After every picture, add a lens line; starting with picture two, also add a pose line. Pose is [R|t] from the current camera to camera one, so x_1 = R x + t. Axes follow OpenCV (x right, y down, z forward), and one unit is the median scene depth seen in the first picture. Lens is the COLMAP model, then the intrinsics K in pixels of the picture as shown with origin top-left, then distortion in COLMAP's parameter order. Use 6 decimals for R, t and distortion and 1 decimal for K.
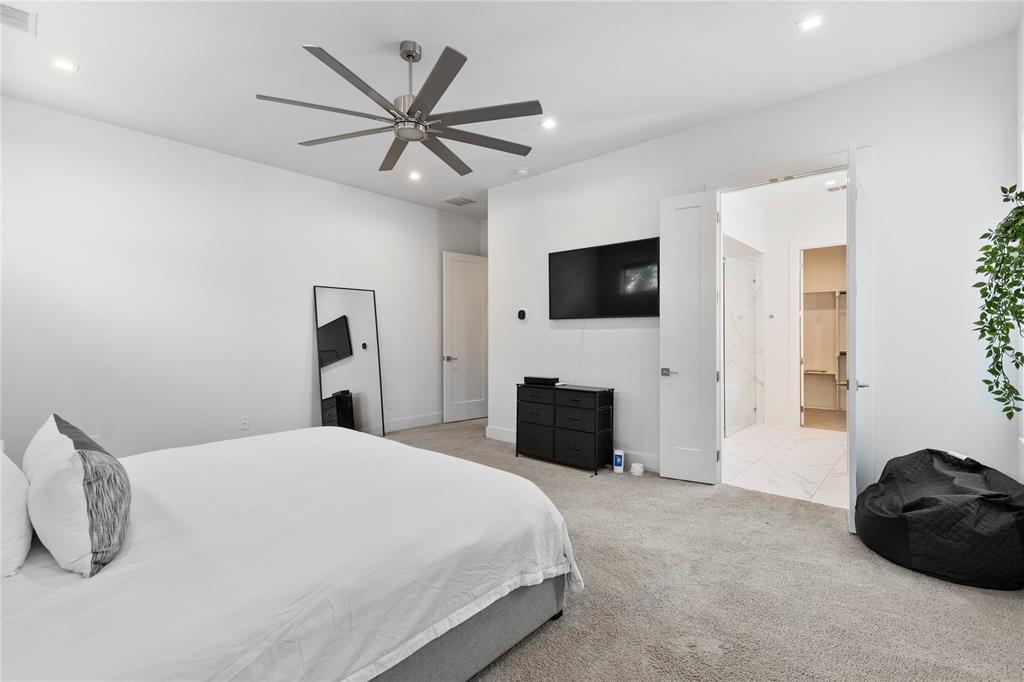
lens RADIAL K [[462.8, 0, 513.1], [0, 462.8, 337.7], [0, 0, 1]] dist [0.012584, -0.000262]
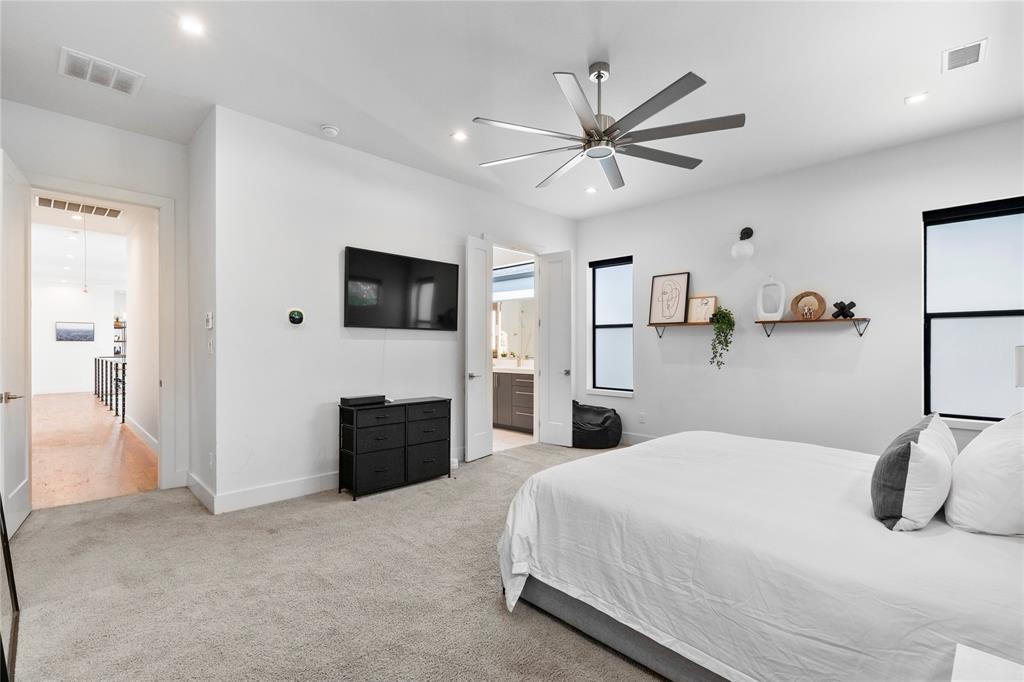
lens RADIAL K [[462.8, 0, 510.5], [0, 462.8, 344.3], [0, 0, 1]] dist [0.012584, -0.000262]
pose [[0.047100, -0.004501, 0.998880, -0.779699], [-0.002570, 0.999986, 0.004627, -0.013998], [-0.998887, -0.002785, 0.047088, 0.709757]]
